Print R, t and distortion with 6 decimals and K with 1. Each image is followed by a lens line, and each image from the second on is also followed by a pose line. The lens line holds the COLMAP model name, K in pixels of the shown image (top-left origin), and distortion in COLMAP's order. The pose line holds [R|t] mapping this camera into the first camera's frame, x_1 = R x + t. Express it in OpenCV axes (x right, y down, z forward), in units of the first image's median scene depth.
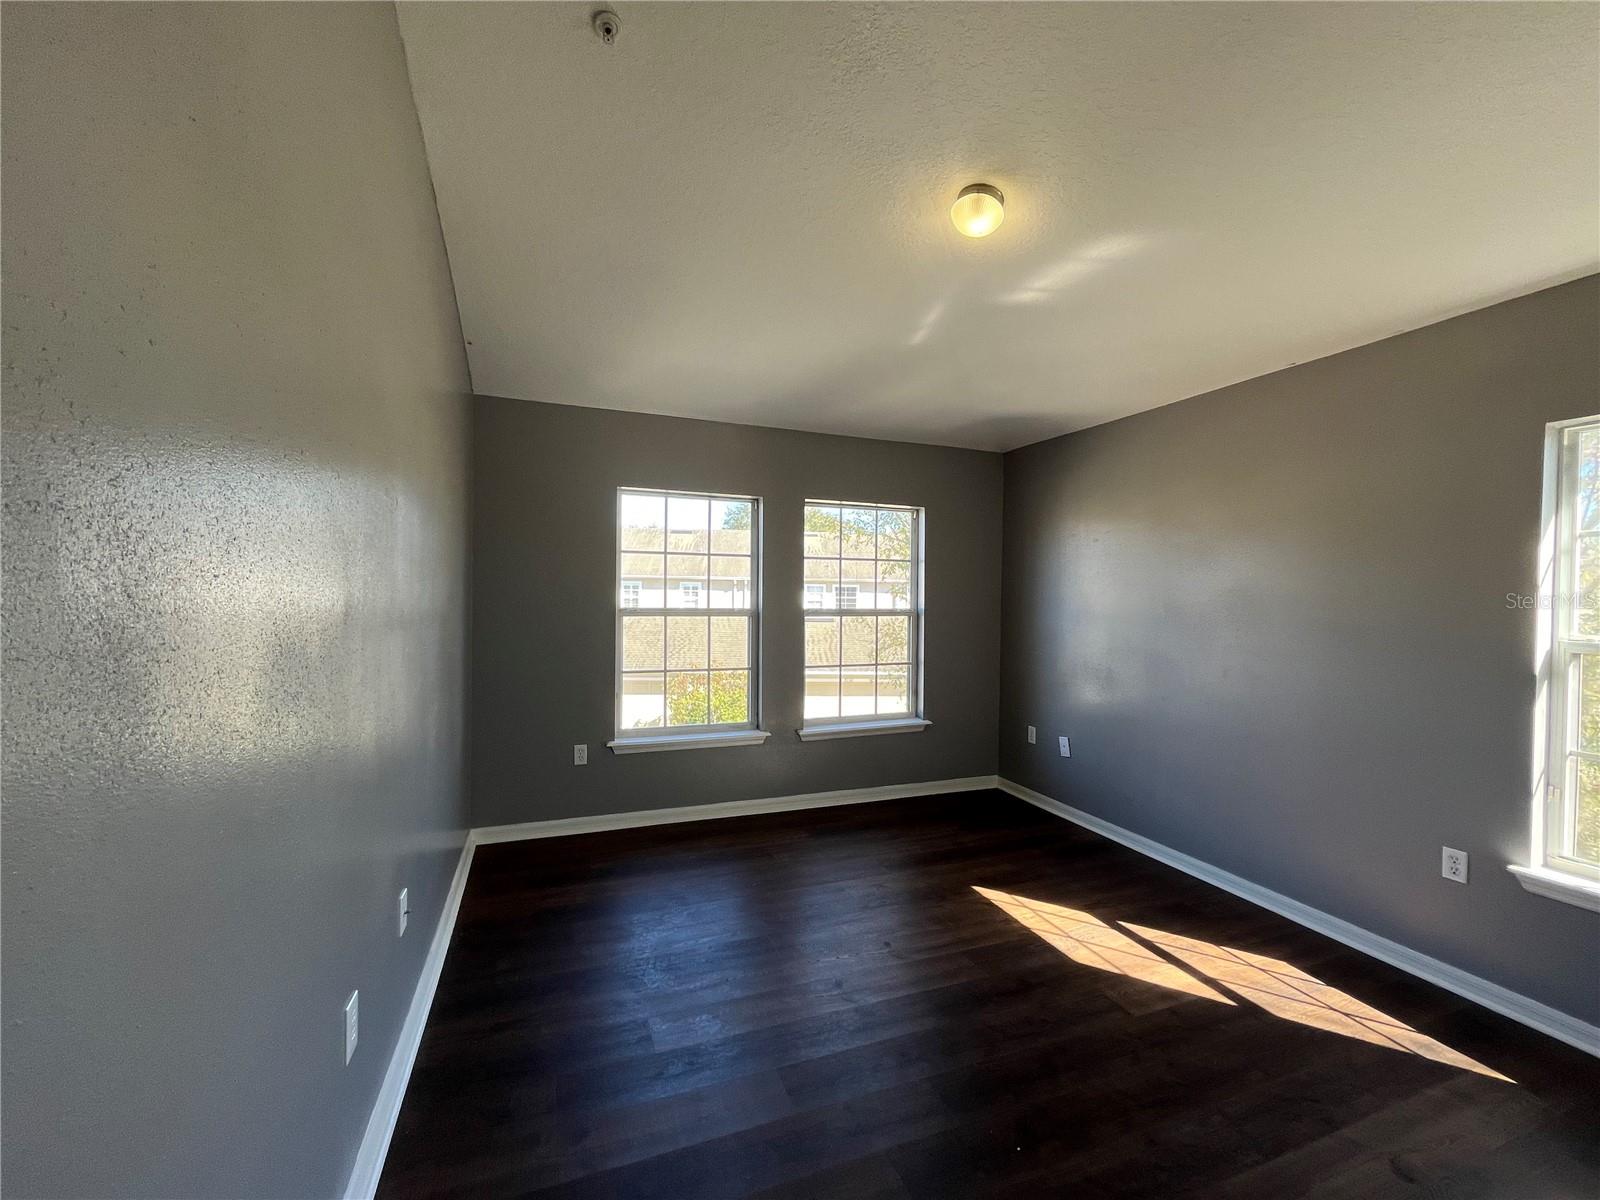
lens RADIAL K [[650.3, 0, 796.0], [0, 650.3, 601.1], [0, 0, 1]] dist [-0.002850, -0.000199]
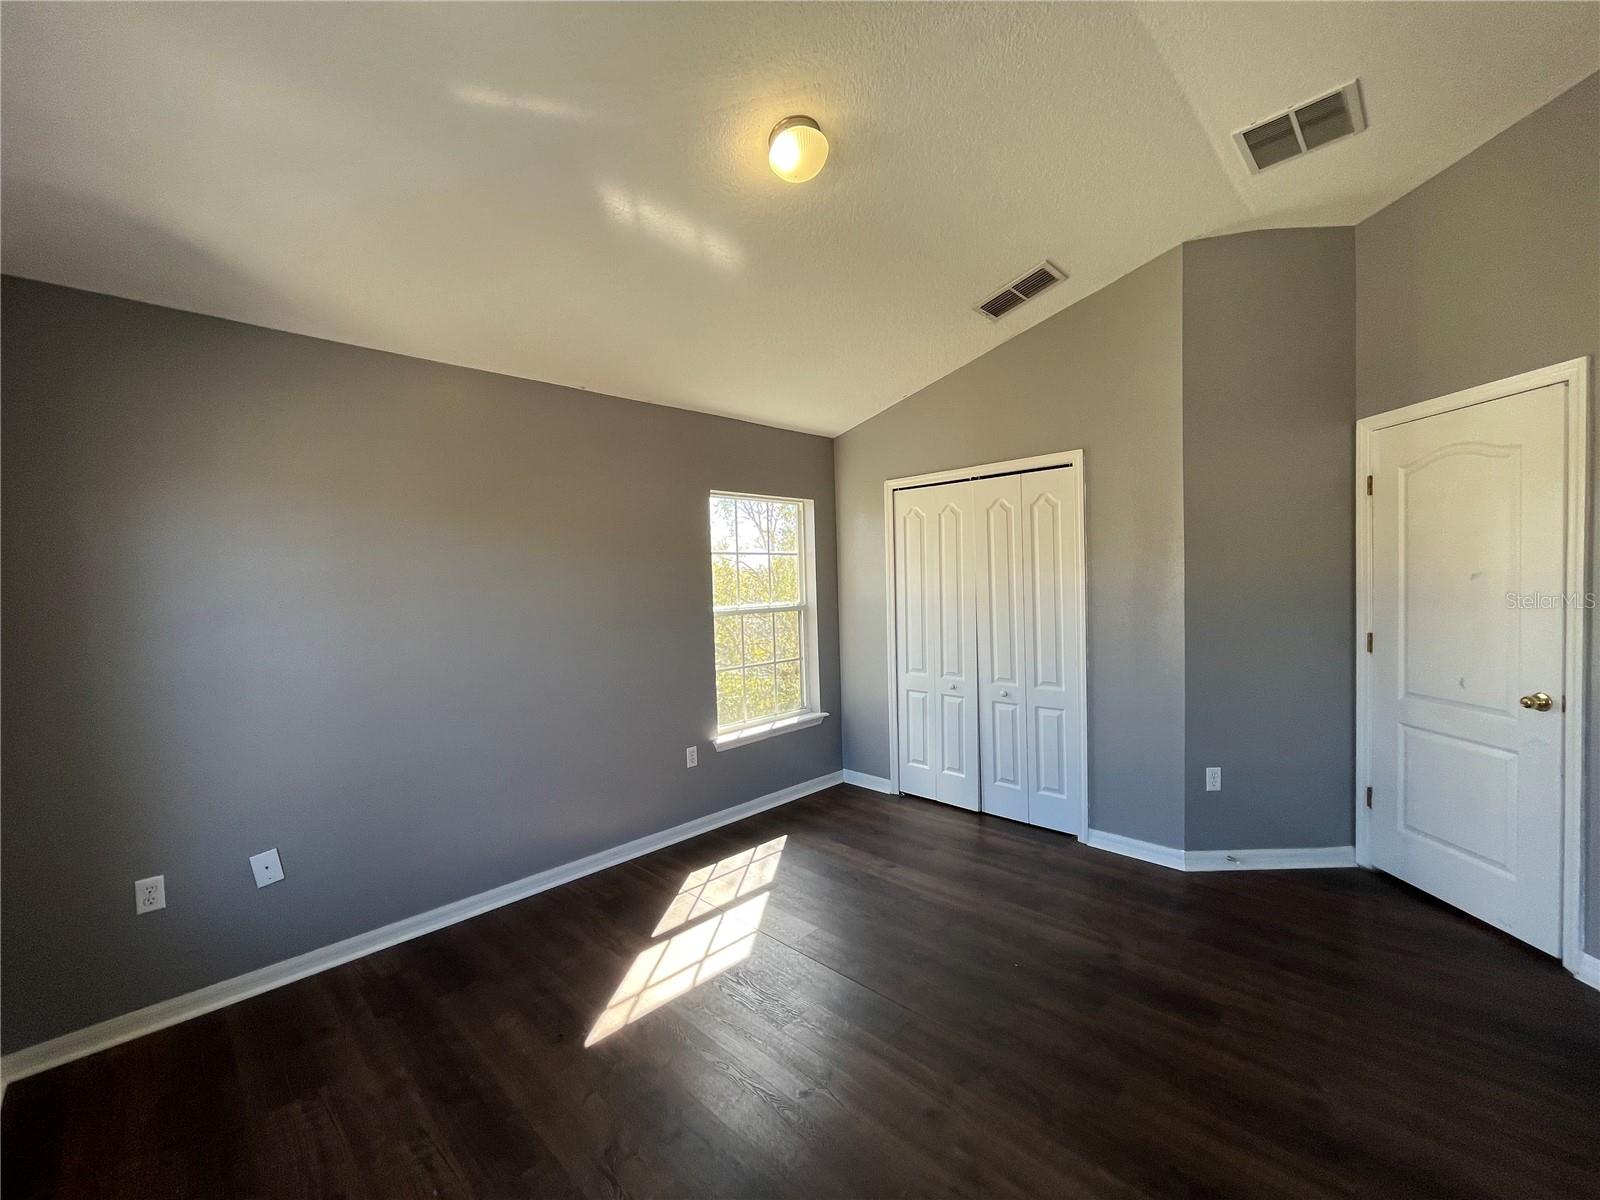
lens RADIAL K [[650.3, 0, 796.0], [0, 650.3, 601.1], [0, 0, 1]] dist [-0.002850, -0.000199]
pose [[-0.414759, -0.031511, 0.909385, -0.496978], [0.034919, 0.998113, 0.050512, -0.043525], [-0.909261, 0.052705, -0.412876, 1.319890]]
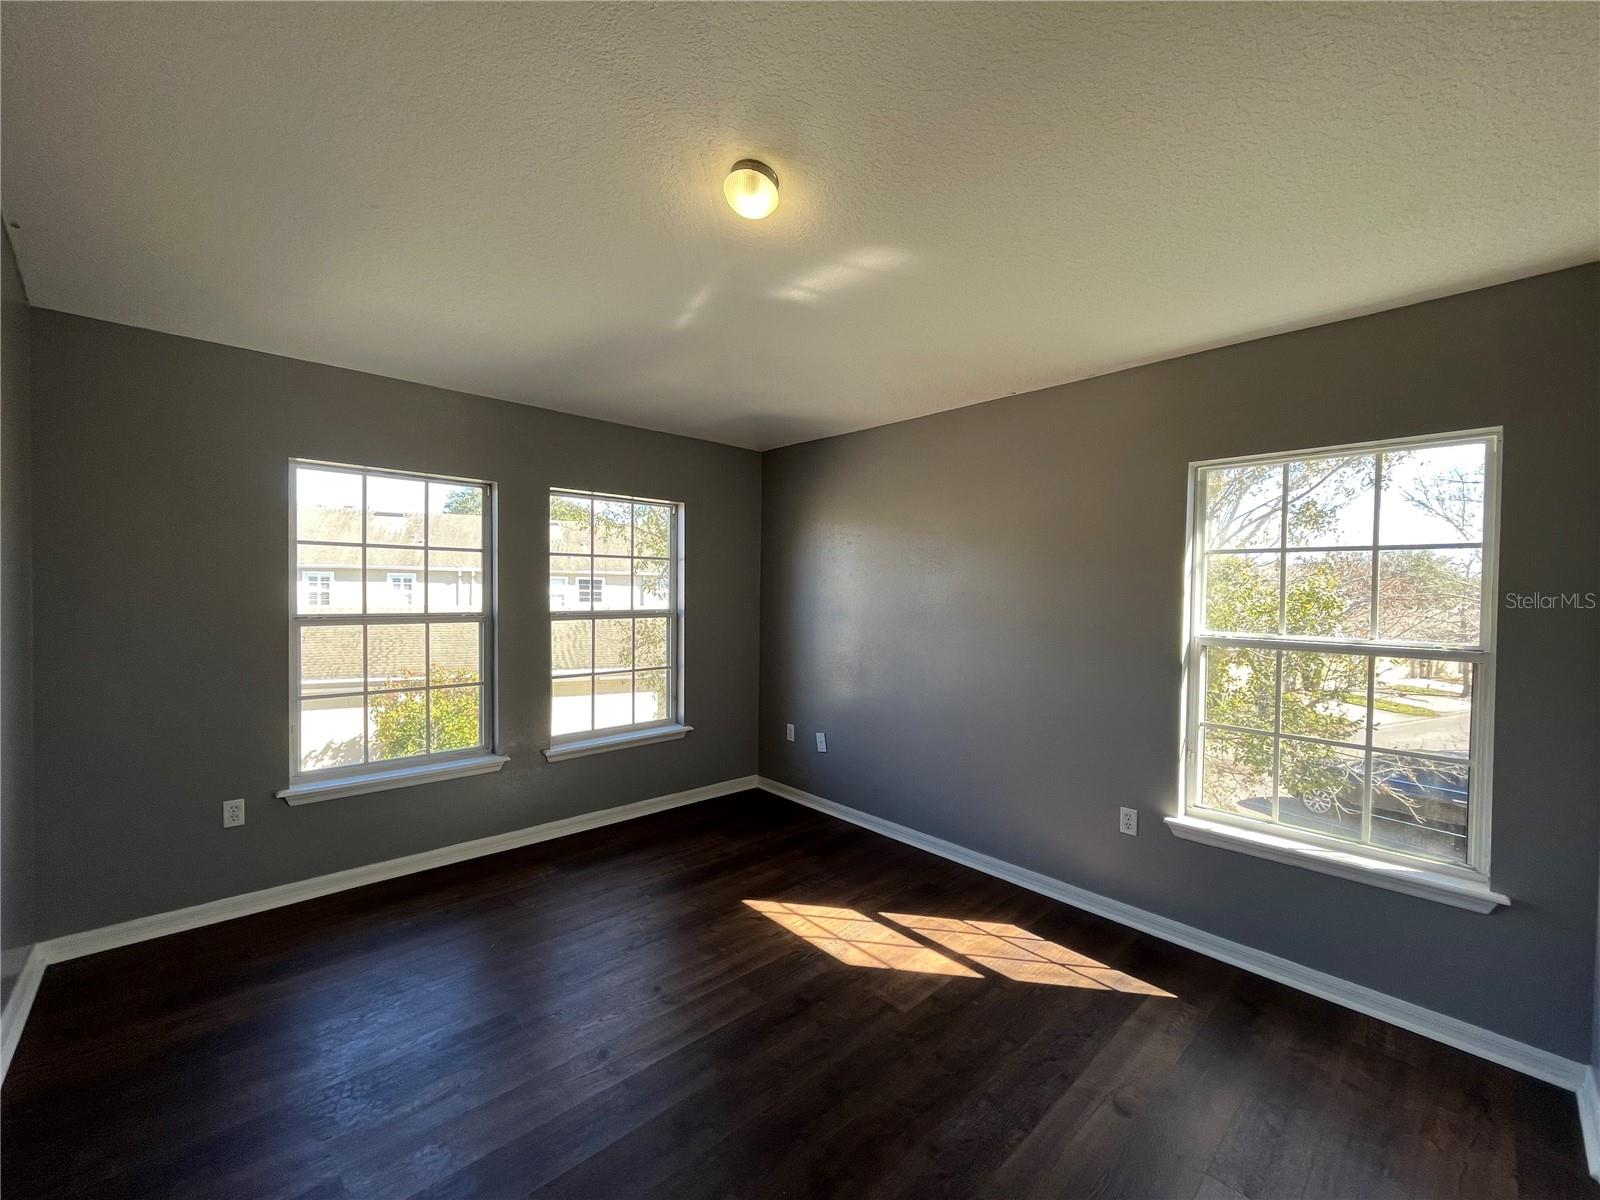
lens RADIAL K [[650.3, 0, 796.0], [0, 650.3, 601.1], [0, 0, 1]] dist [-0.002850, -0.000199]
pose [[0.927087, -0.008207, 0.374756, -0.014270], [0.003641, 0.999910, 0.012889, -0.022061], [-0.374828, -0.010585, 0.927034, 0.101825]]
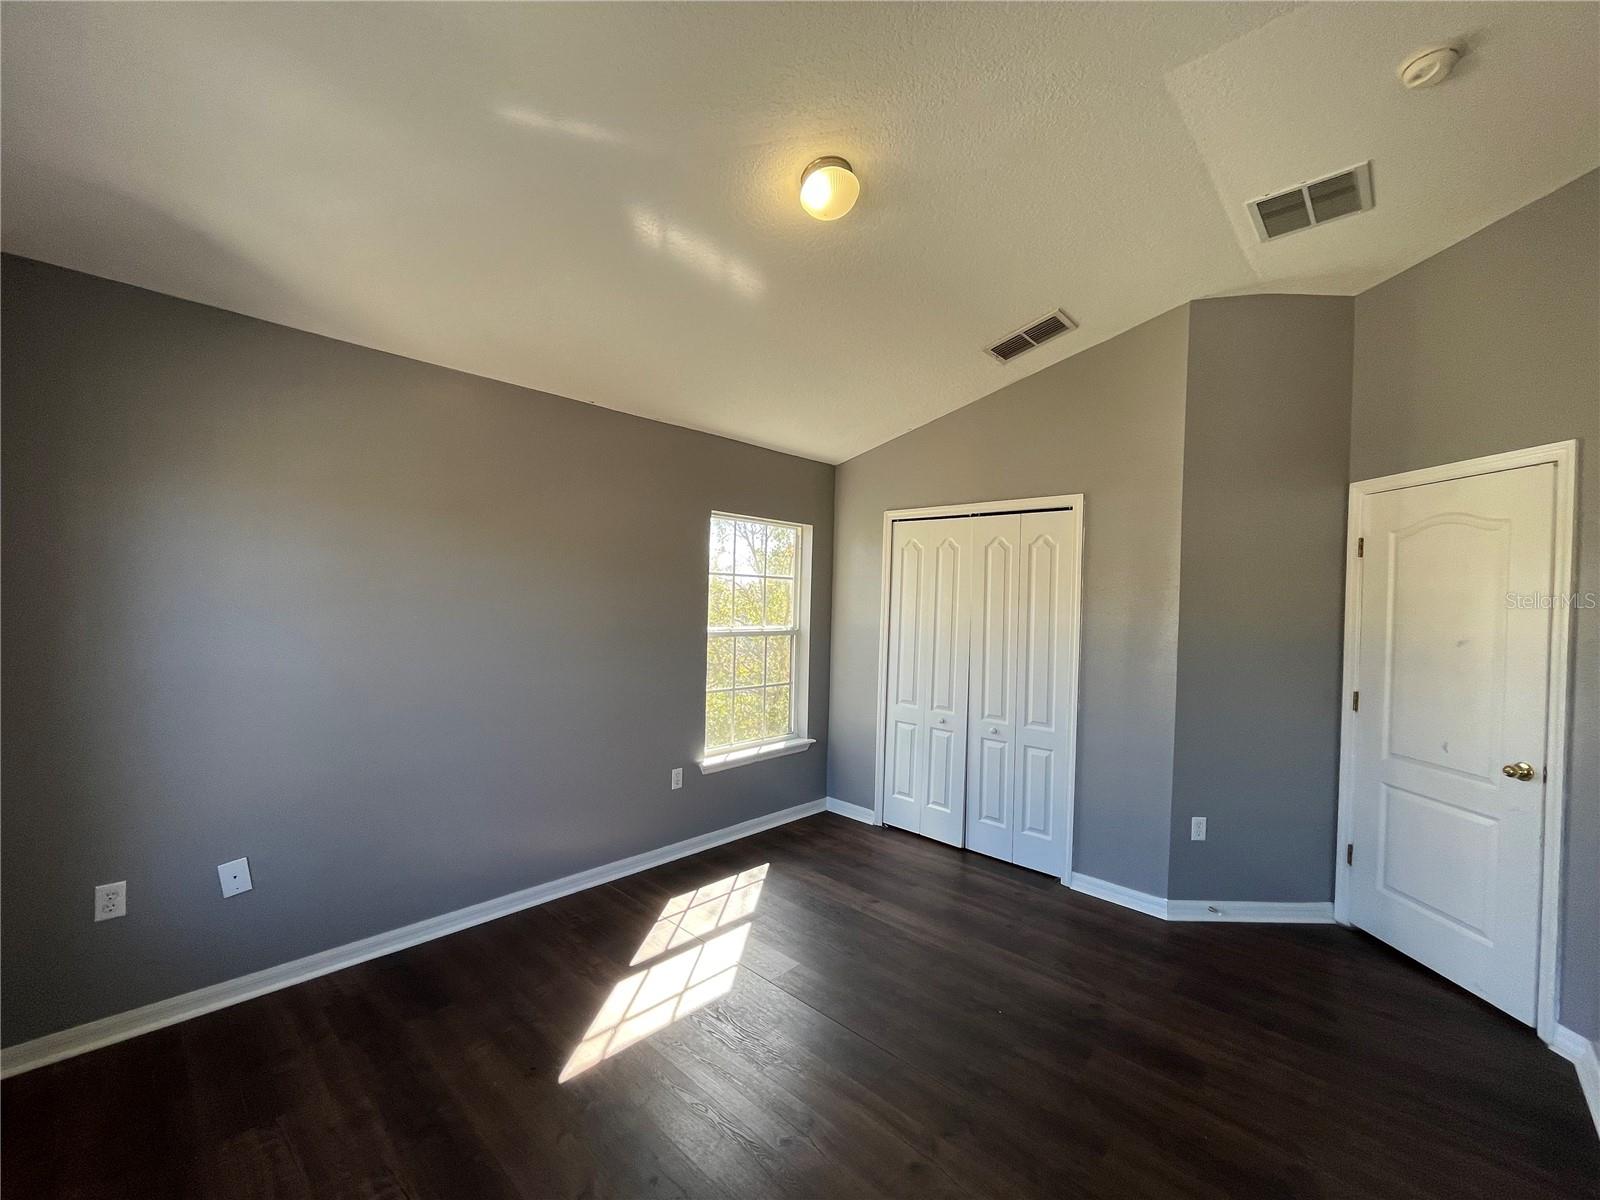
lens RADIAL K [[650.3, 0, 796.0], [0, 650.3, 601.1], [0, 0, 1]] dist [-0.002850, -0.000199]
pose [[-0.436786, -0.031014, 0.899030, -0.479803], [-0.023219, 0.999461, 0.023197, -0.061403], [-0.899266, -0.010743, -0.437271, 1.345505]]
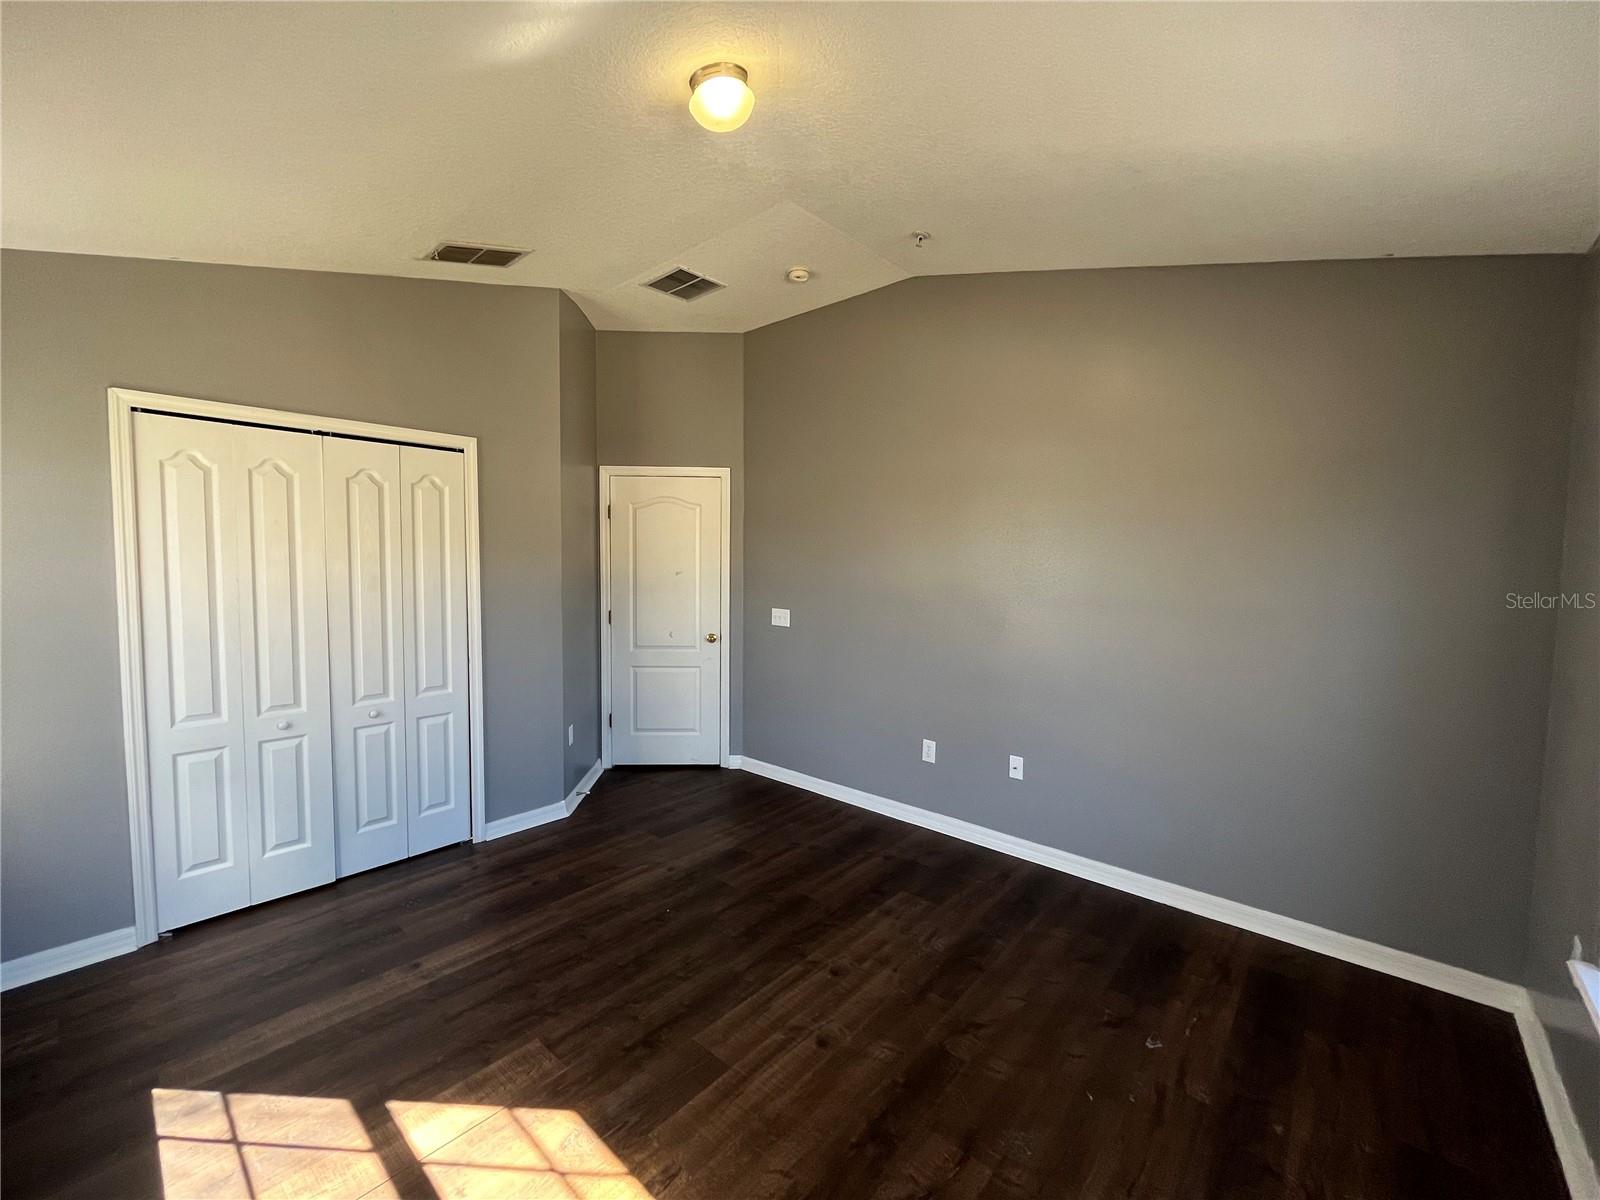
lens RADIAL K [[650.3, 0, 796.0], [0, 650.3, 601.1], [0, 0, 1]] dist [-0.002850, -0.000199]
pose [[-0.884358, 0.008458, -0.466732, 0.540825], [-0.025084, 0.997530, 0.065606, -0.043888], [0.466134, 0.069727, -0.881962, 1.686364]]
